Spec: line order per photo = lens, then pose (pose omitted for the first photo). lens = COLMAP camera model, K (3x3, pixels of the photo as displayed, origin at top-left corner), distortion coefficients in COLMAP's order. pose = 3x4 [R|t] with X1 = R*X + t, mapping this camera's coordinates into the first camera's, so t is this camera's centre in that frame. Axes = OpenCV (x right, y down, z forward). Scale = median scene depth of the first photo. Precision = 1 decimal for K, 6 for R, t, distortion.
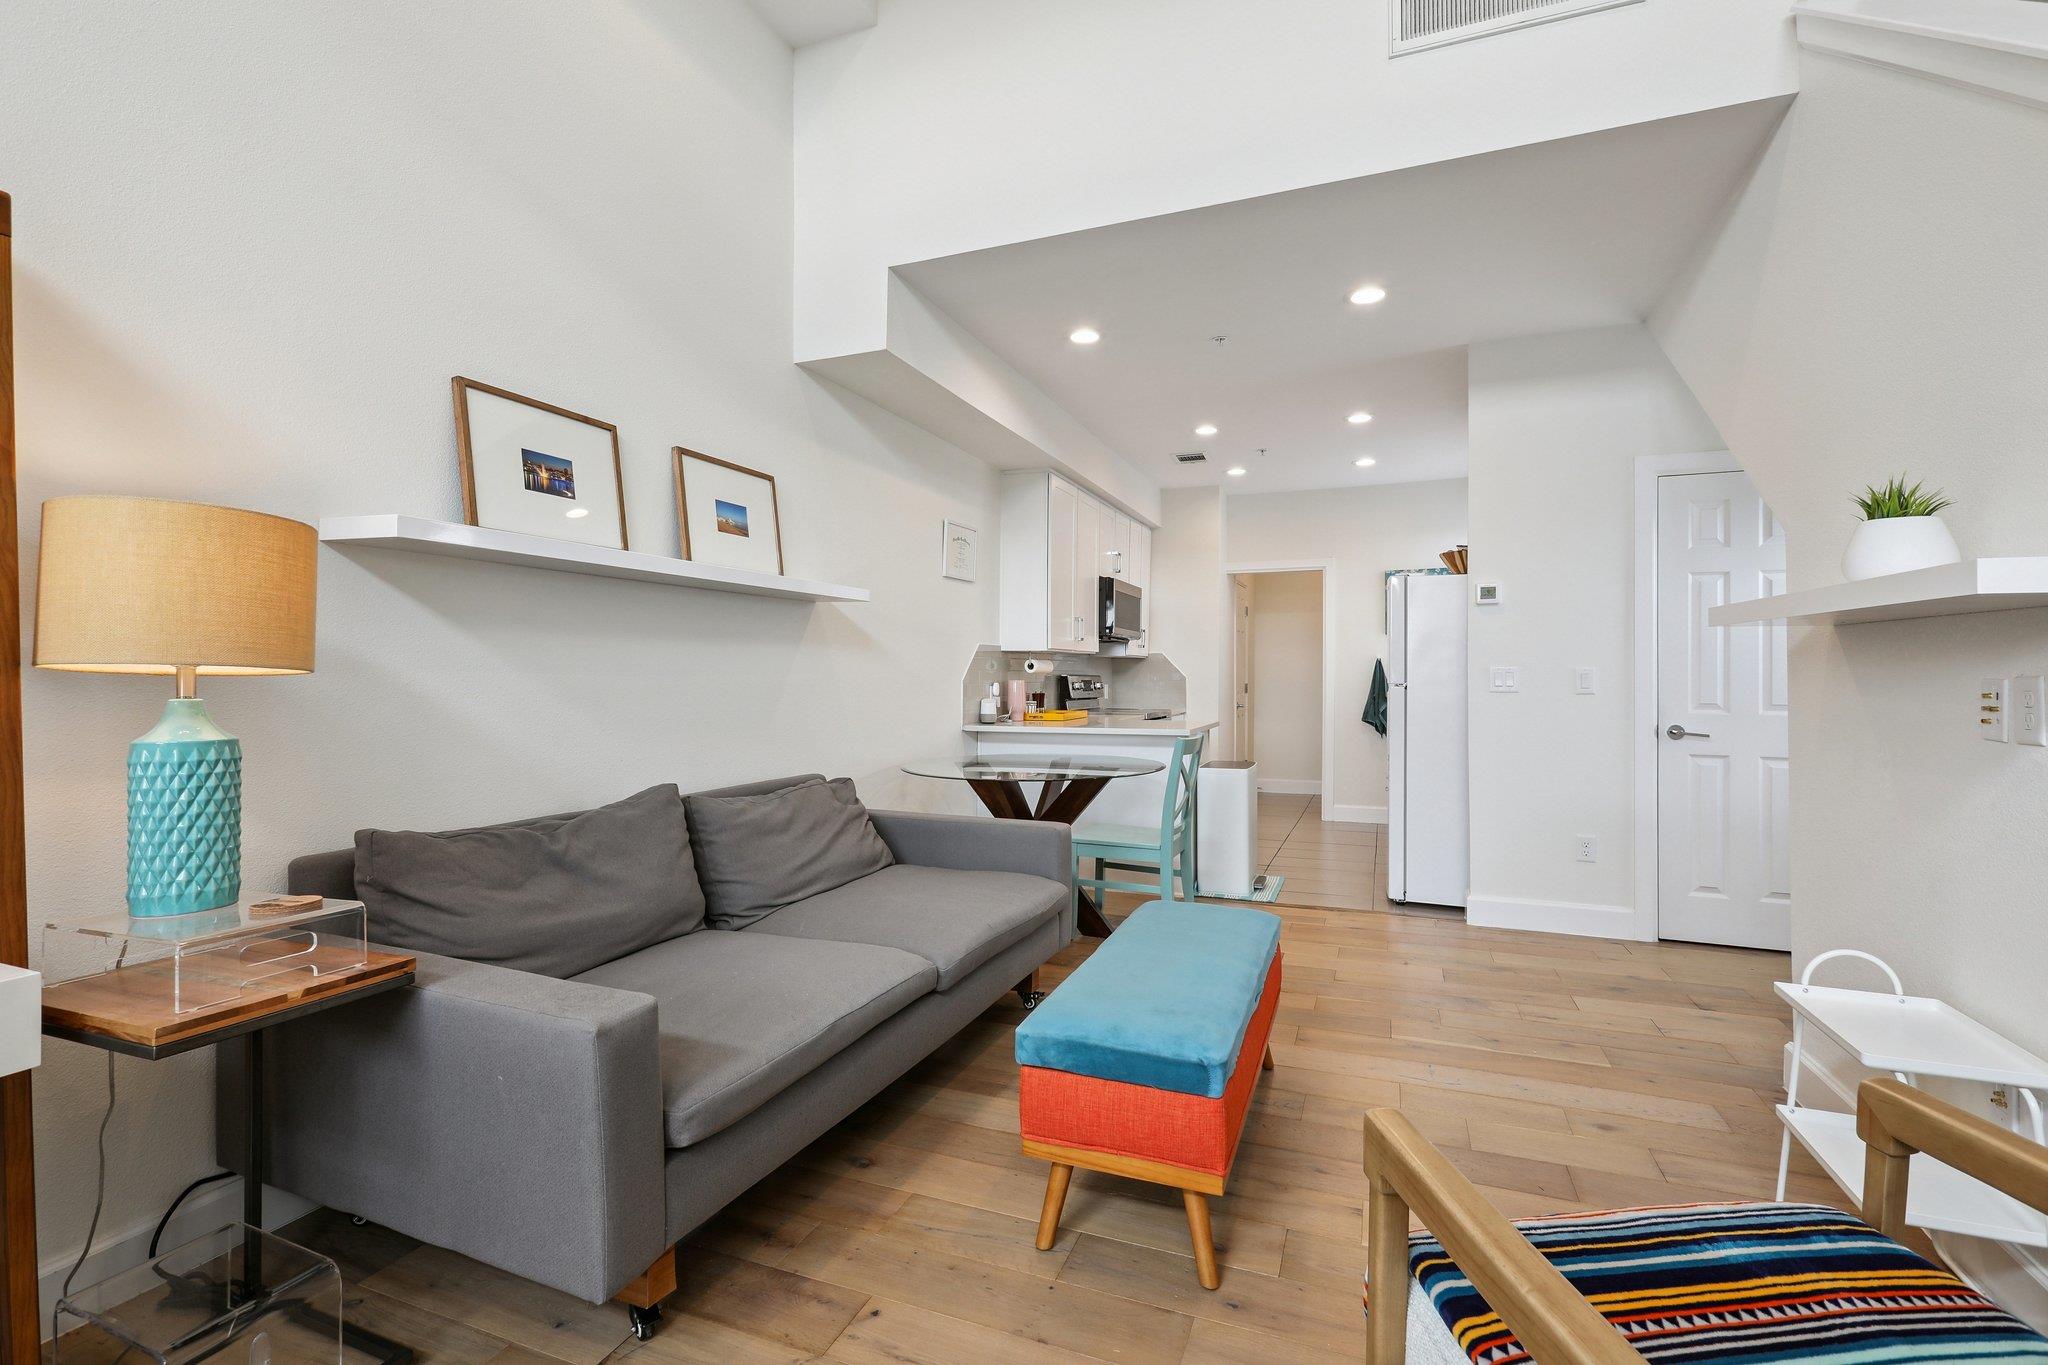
lens RADIAL K [[925.7, 0, 1019.0], [0, 925.7, 662.1], [0, 0, 1]] dist [0.002495, 0.000725]
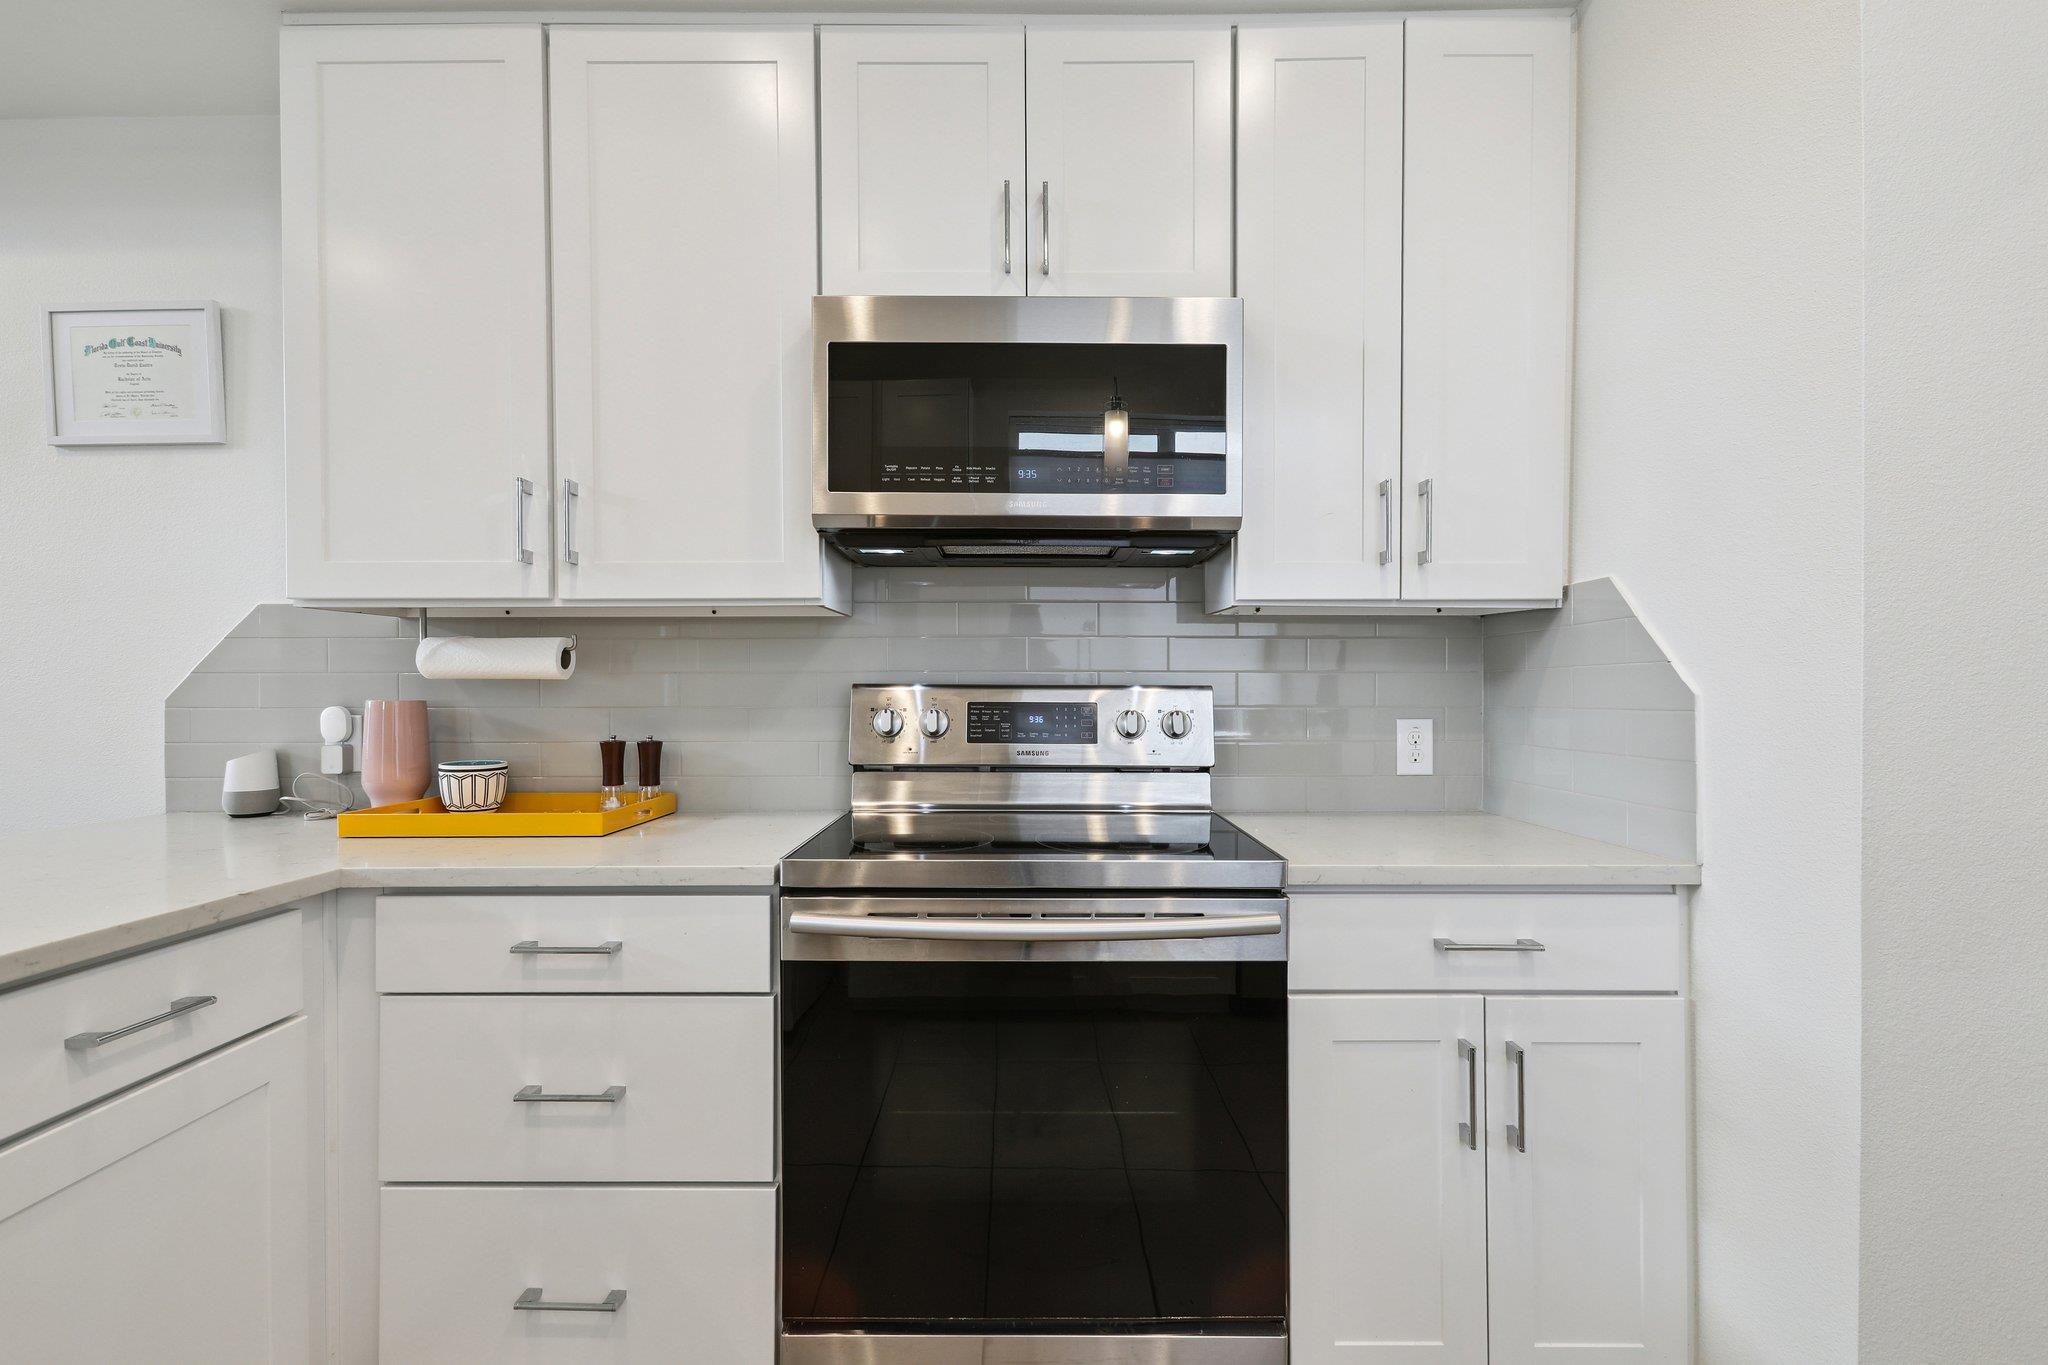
lens RADIAL K [[924.0, 0, 1022.7], [0, 924.0, 691.3], [0, 0, 1]] dist [0.000572, 0.000334]
pose [[0.371745, 0.004896, -0.928322, 0.675089], [0.013847, 0.999846, 0.010818, 0.026527], [0.928232, -0.016876, 0.371619, 1.821130]]
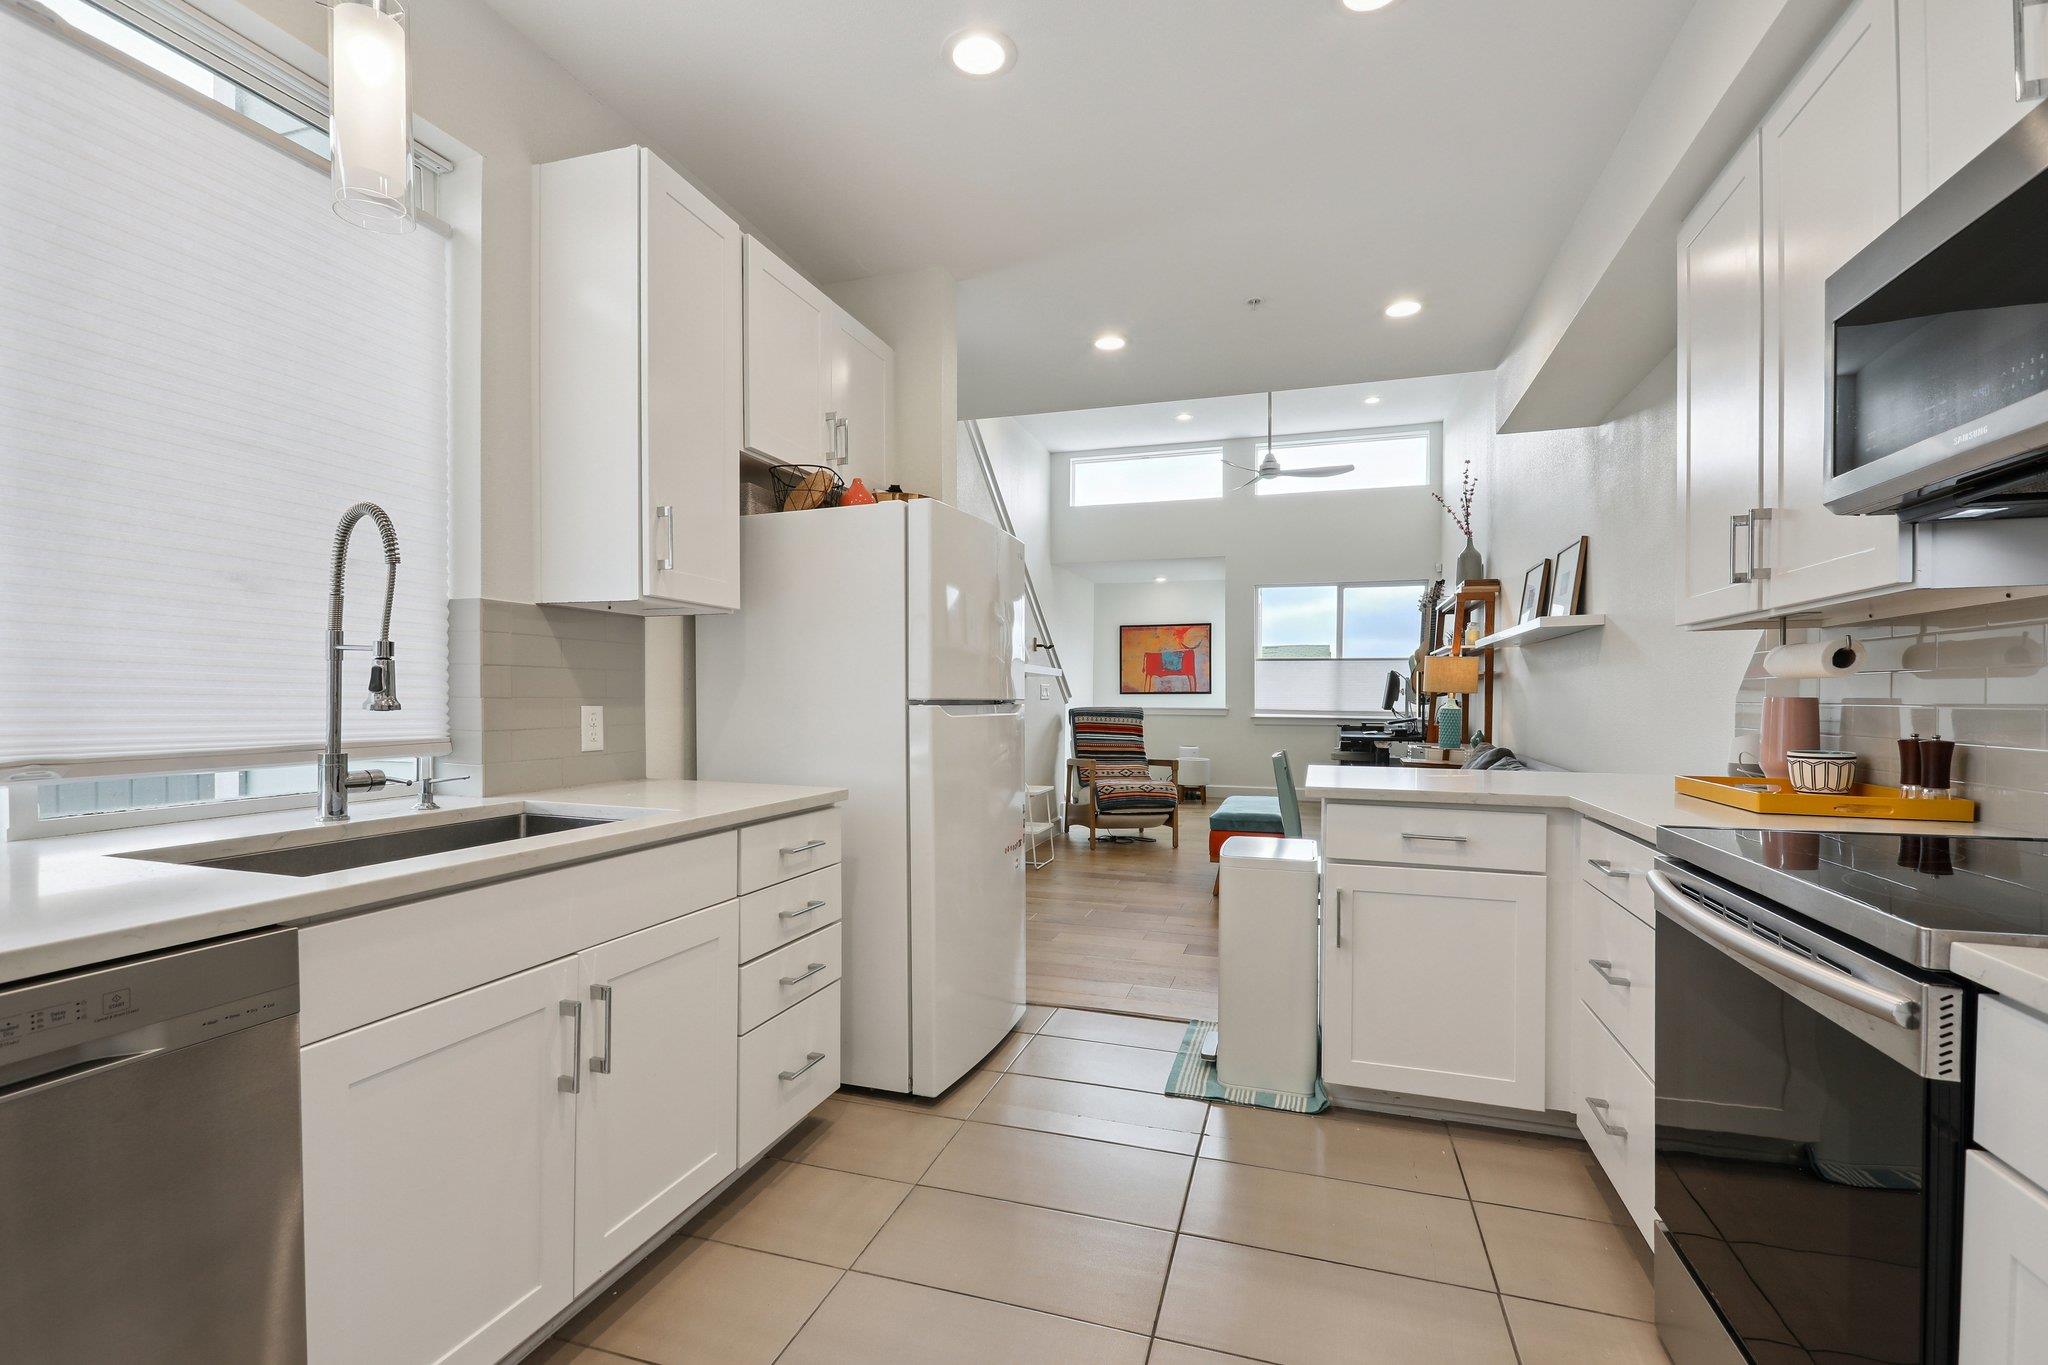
lens RADIAL K [[909.9, 0, 1021.2], [0, 909.9, 708.2], [0, 0, 1]] dist [0.016827, 0.000153]
pose [[-0.997520, -0.003223, -0.070314, 0.621906], [-0.003024, 0.999991, -0.002942, 0.046014], [0.070323, -0.002722, -0.997521, 2.312071]]
